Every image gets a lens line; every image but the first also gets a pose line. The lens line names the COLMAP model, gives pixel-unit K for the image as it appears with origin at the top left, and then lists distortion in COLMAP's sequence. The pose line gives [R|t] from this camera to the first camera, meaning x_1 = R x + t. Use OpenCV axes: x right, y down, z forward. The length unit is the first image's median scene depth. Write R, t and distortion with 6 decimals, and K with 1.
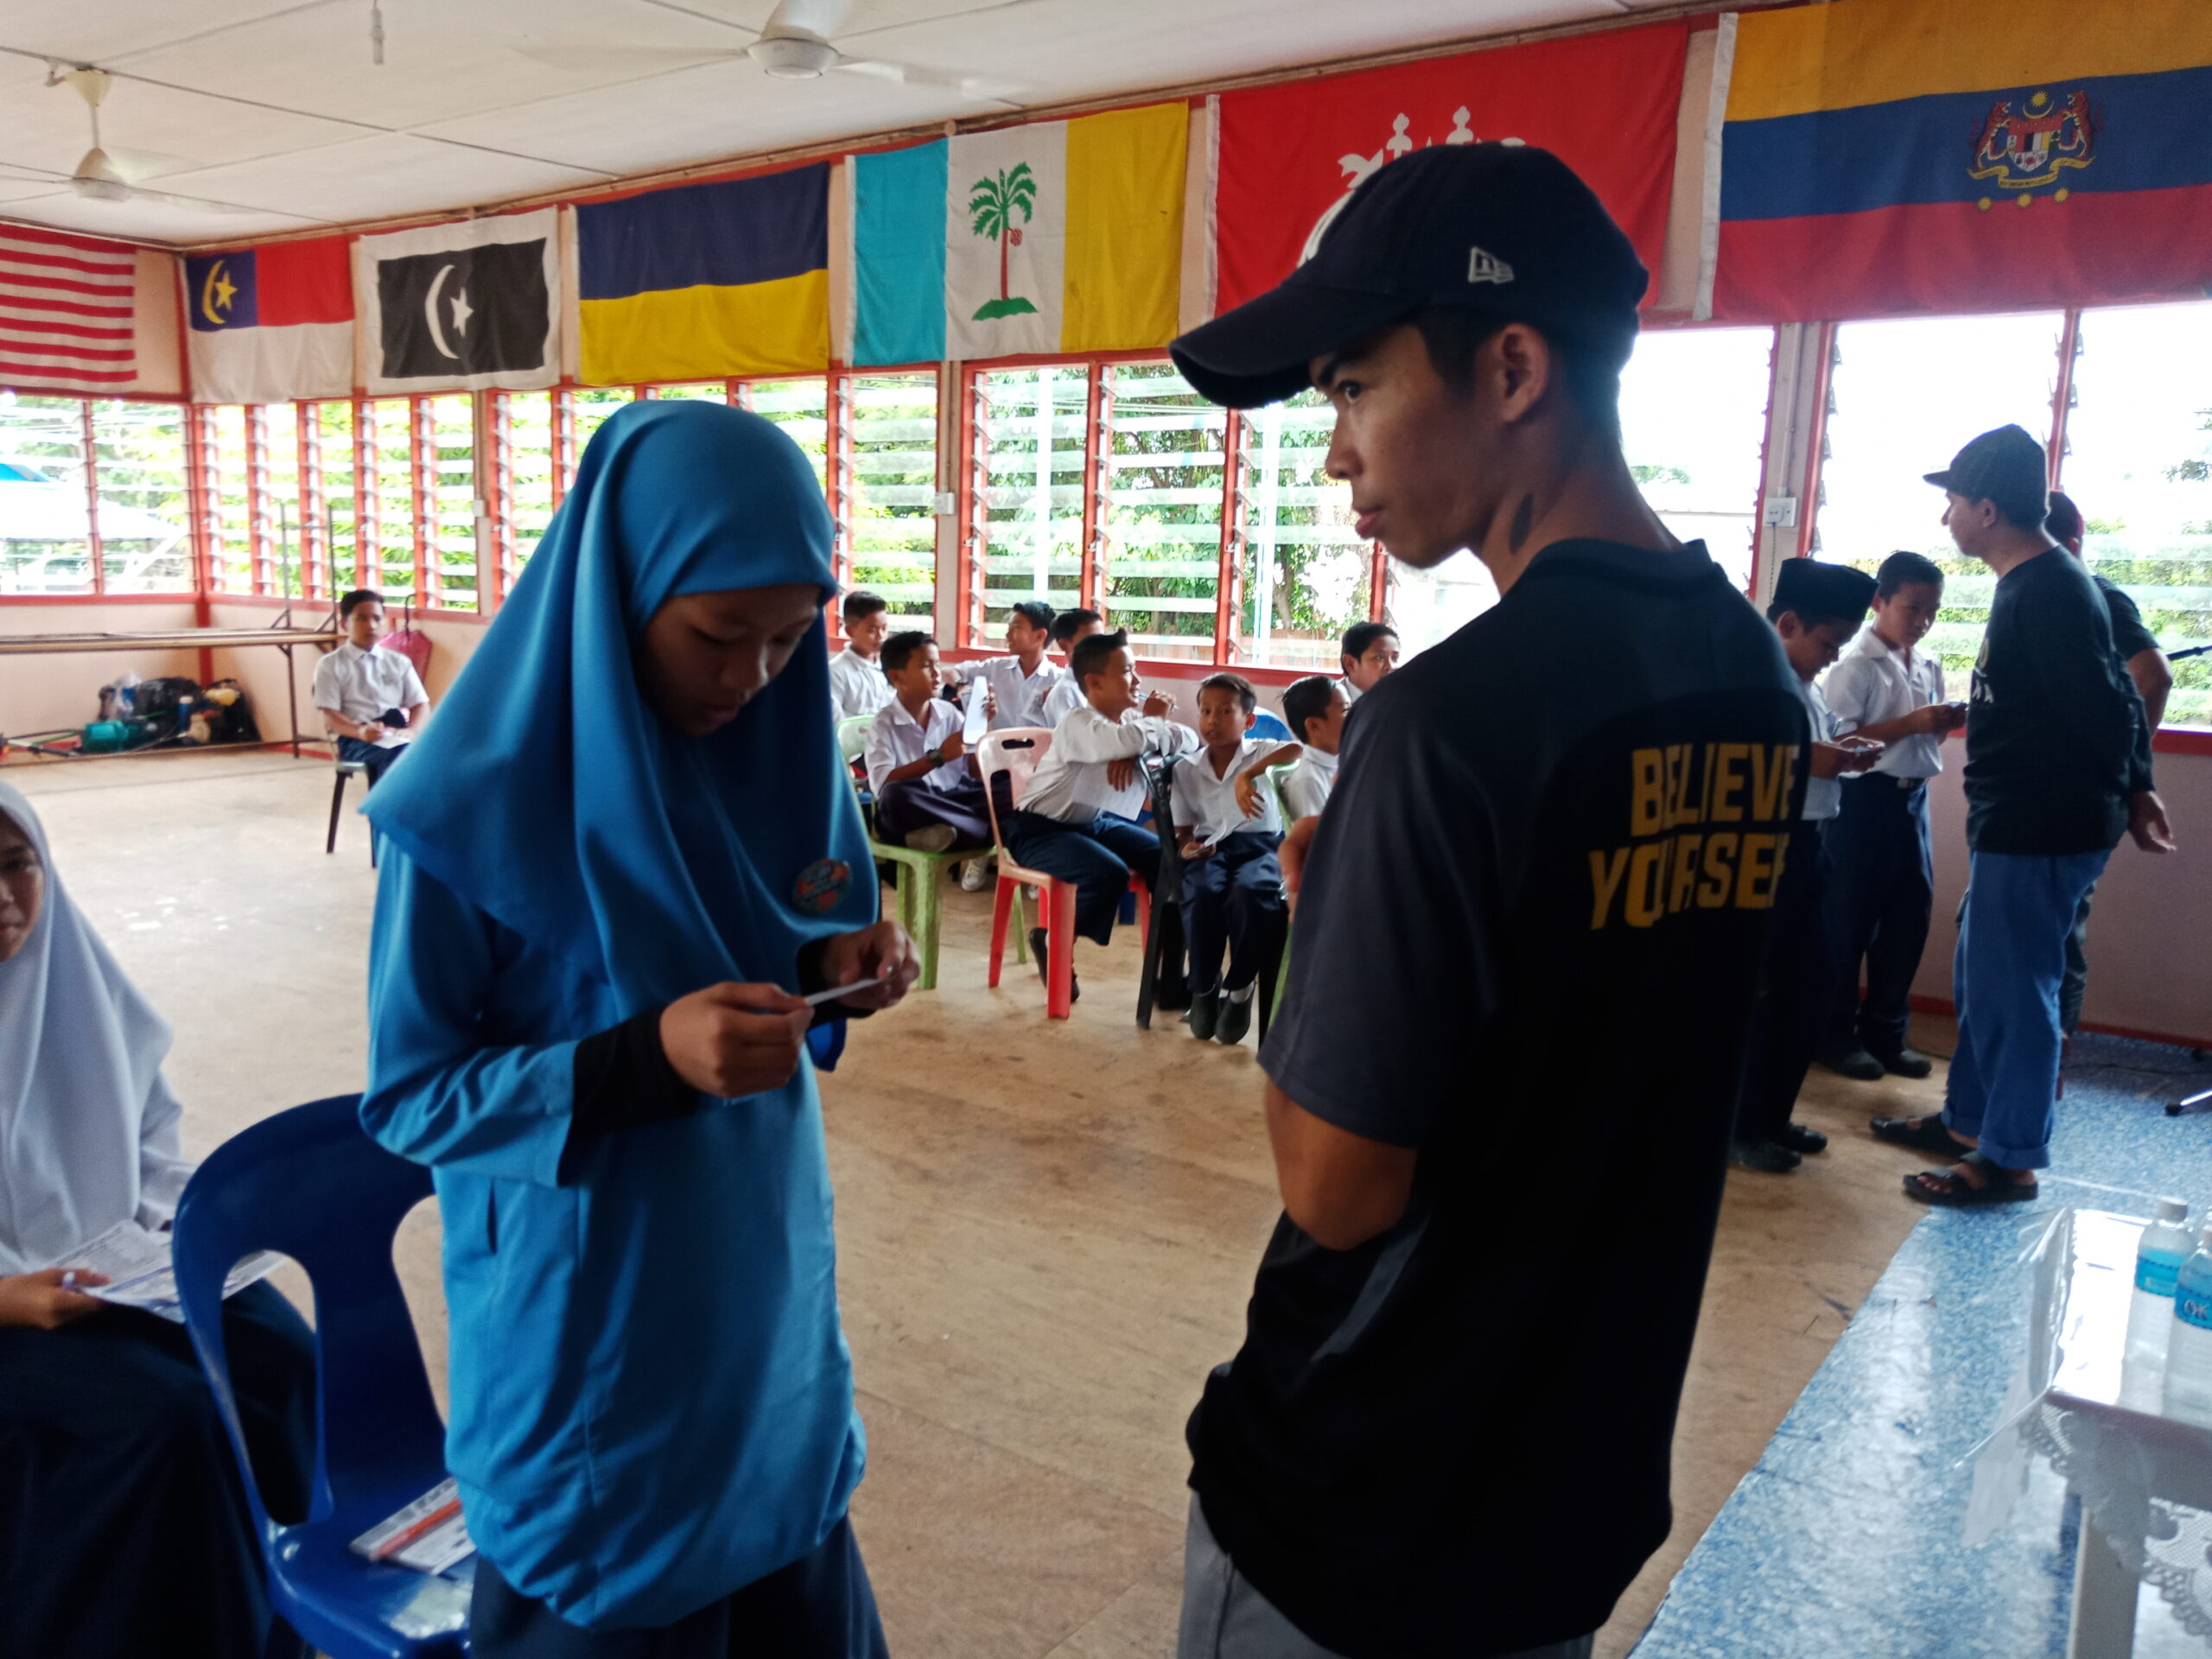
lens RADIAL K [[1797.1, 0, 1120.4], [0, 1797.1, 835.7], [0, 0, 1]] dist [0.047771, -0.076345]
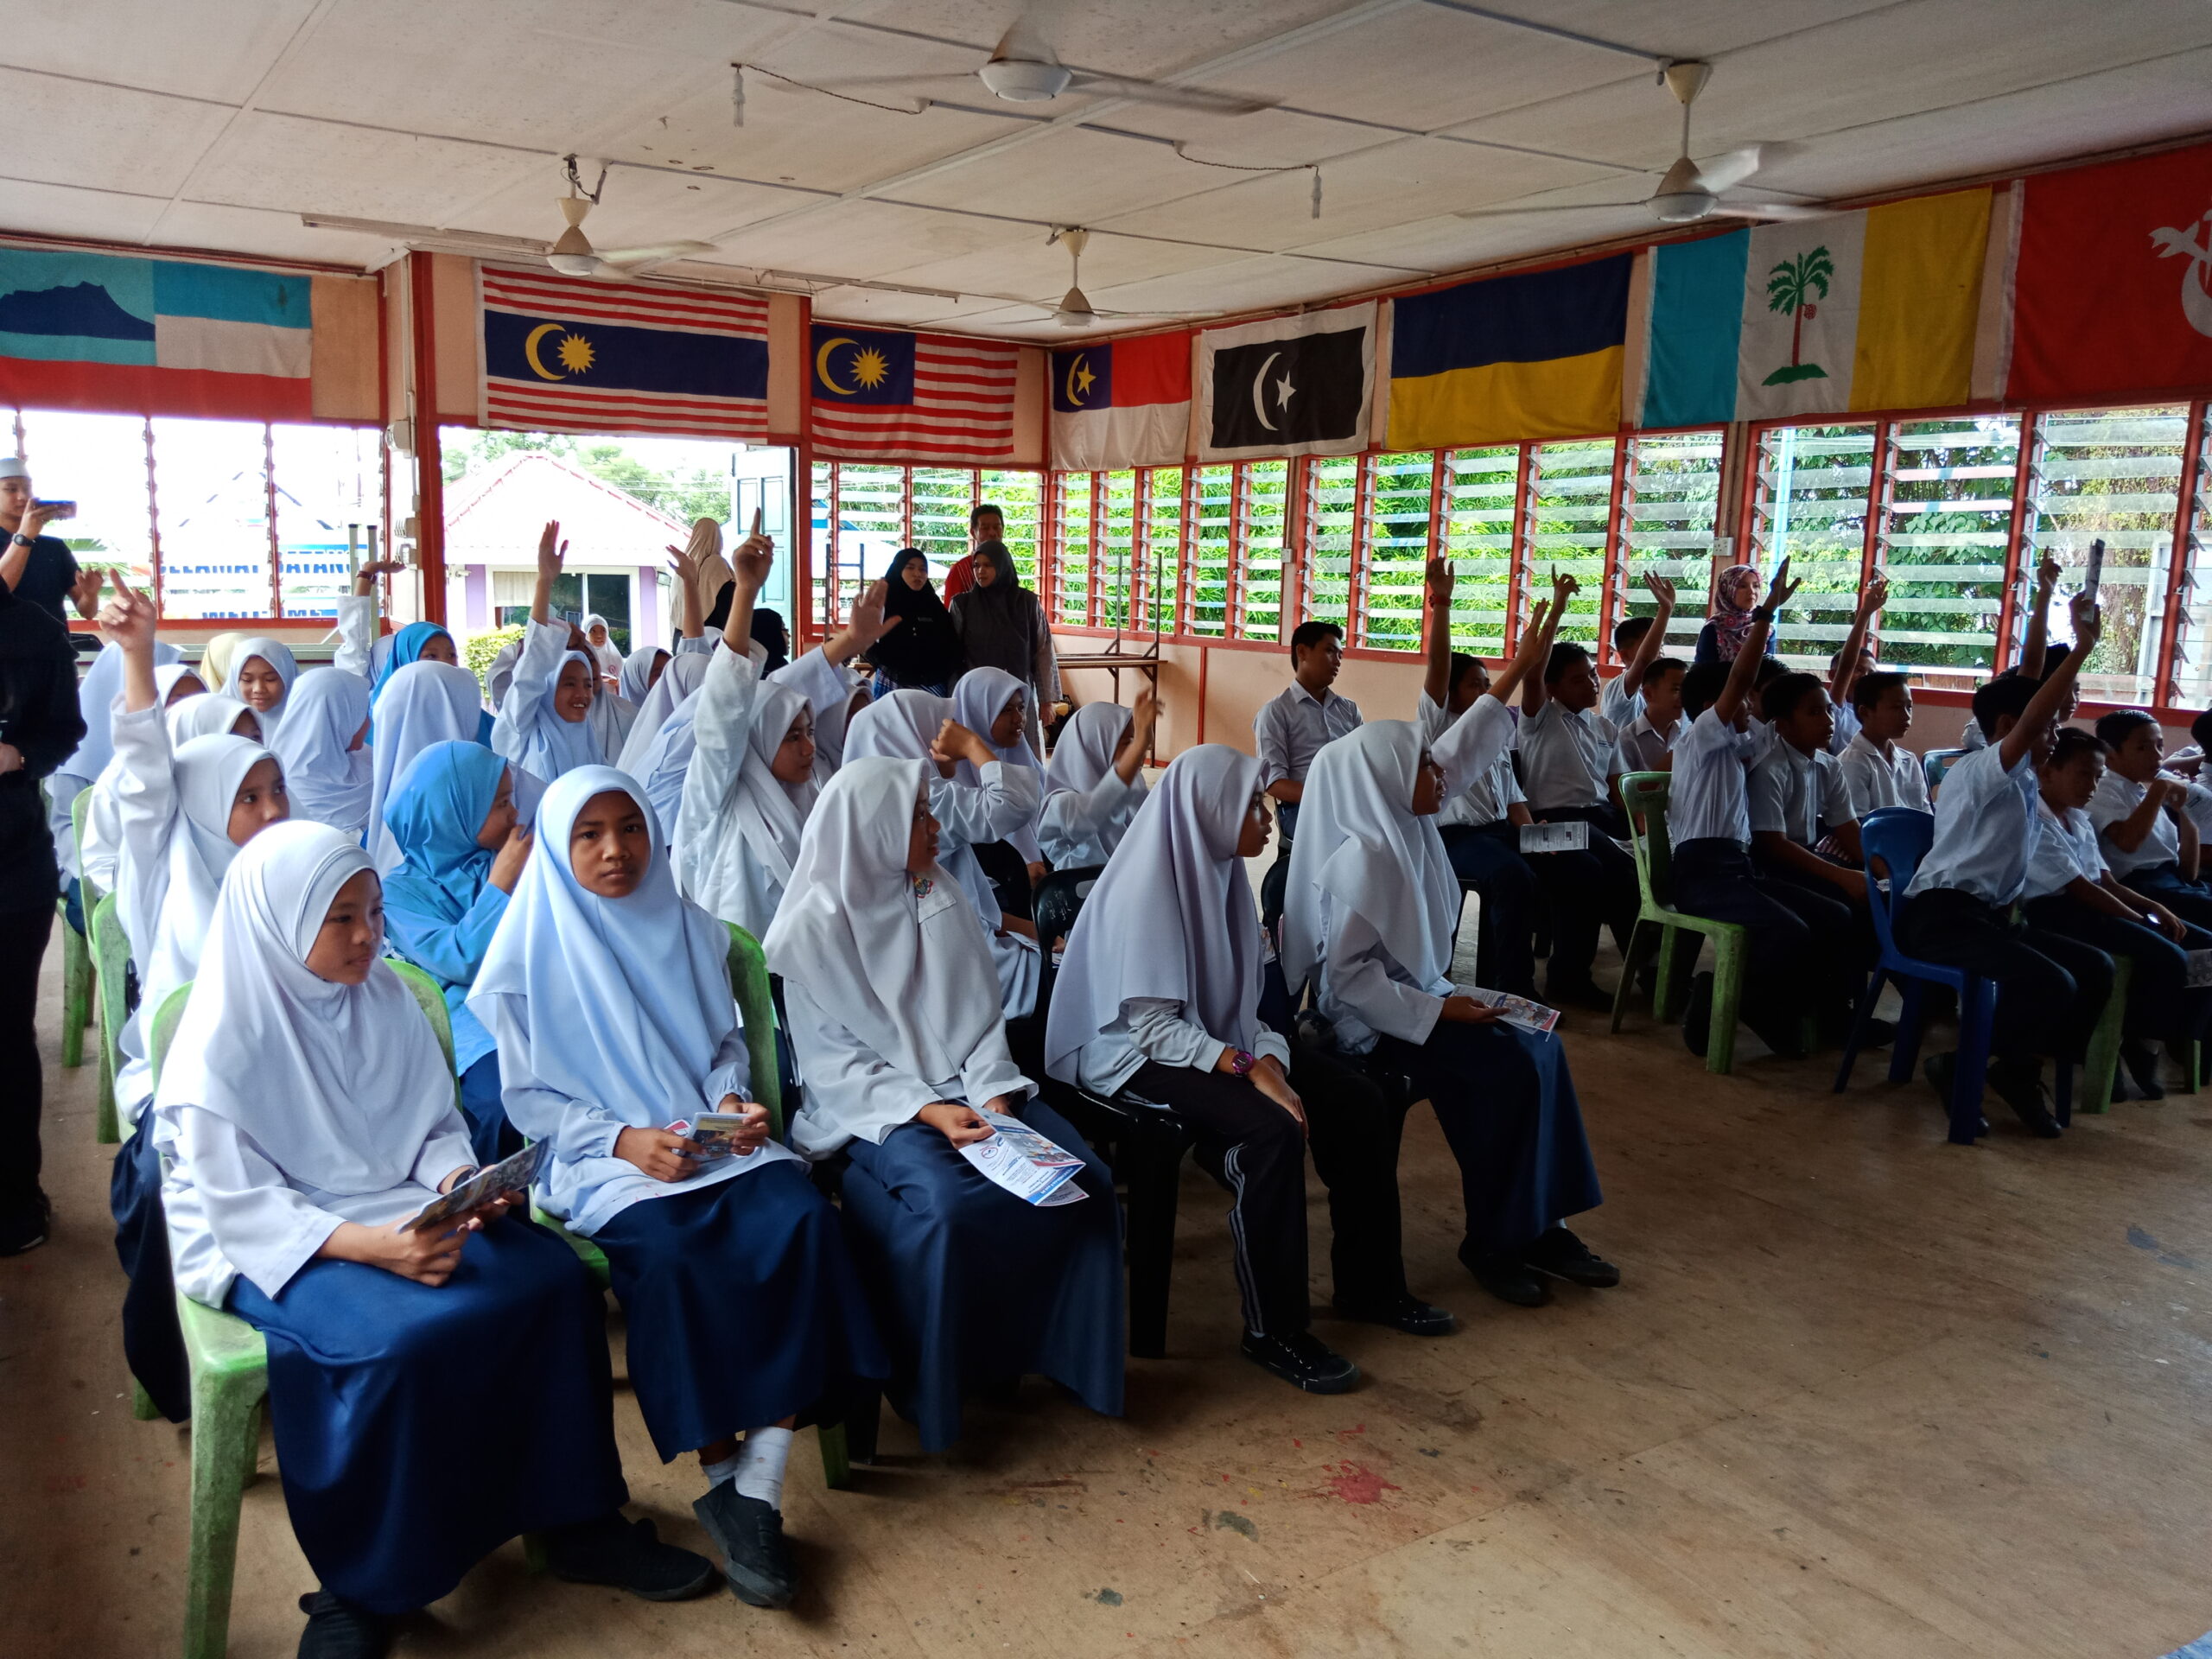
lens RADIAL K [[1797.1, 0, 1123.2], [0, 1797.1, 845.2], [0, 0, 1]] dist [0.047771, -0.076345]
pose [[0.938322, 0.046831, -0.342576, -0.045260], [-0.051701, 0.998650, -0.005090, 0.022955], [0.341876, 0.022488, 0.939476, -0.157781]]
